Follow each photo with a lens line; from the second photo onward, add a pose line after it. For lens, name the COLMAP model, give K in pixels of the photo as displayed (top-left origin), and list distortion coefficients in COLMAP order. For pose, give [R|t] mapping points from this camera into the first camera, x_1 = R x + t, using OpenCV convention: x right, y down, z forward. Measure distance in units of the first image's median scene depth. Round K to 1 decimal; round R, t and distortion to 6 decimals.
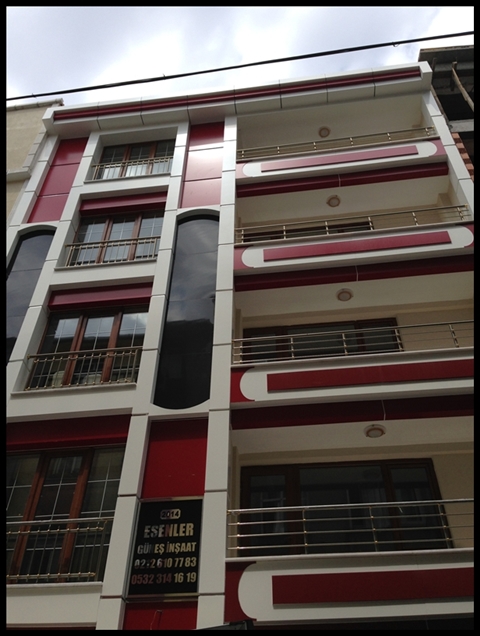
lens RADIAL K [[567.5, 0, 240.0], [0, 567.5, 318.0], [0, 0, 1]] dist [0.154206, -0.275032]
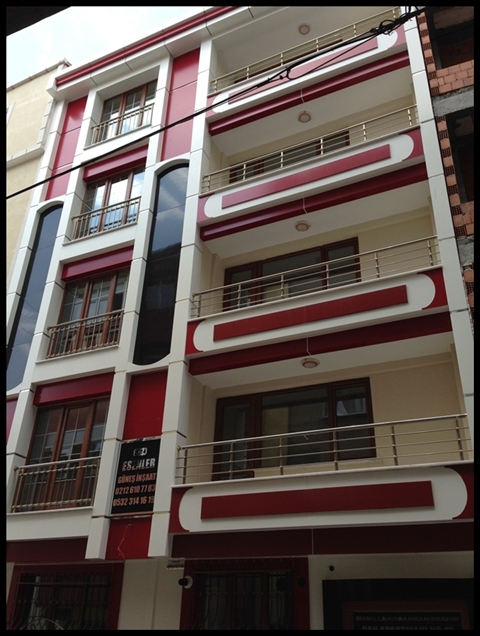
lens RADIAL K [[567.5, 0, 240.0], [0, 567.5, 318.0], [0, 0, 1]] dist [0.154206, -0.275032]
pose [[0.949762, -0.134596, -0.282552, 0.350064], [0.196878, 0.958741, 0.205075, -0.116770], [0.243292, -0.250401, 0.937074, -0.050212]]
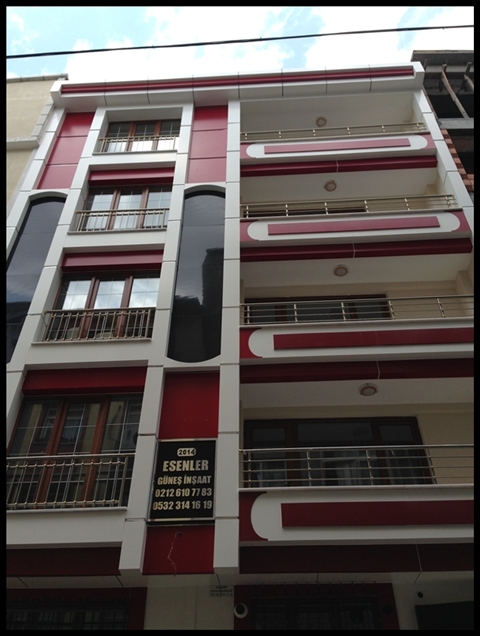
lens RADIAL K [[567.5, 0, 240.0], [0, 567.5, 318.0], [0, 0, 1]] dist [0.154206, -0.275032]
pose [[0.997133, 0.045576, 0.060403, -0.068915], [-0.045985, 0.998928, 0.005400, 0.052414], [-0.060092, -0.008163, 0.998159, -0.069776]]
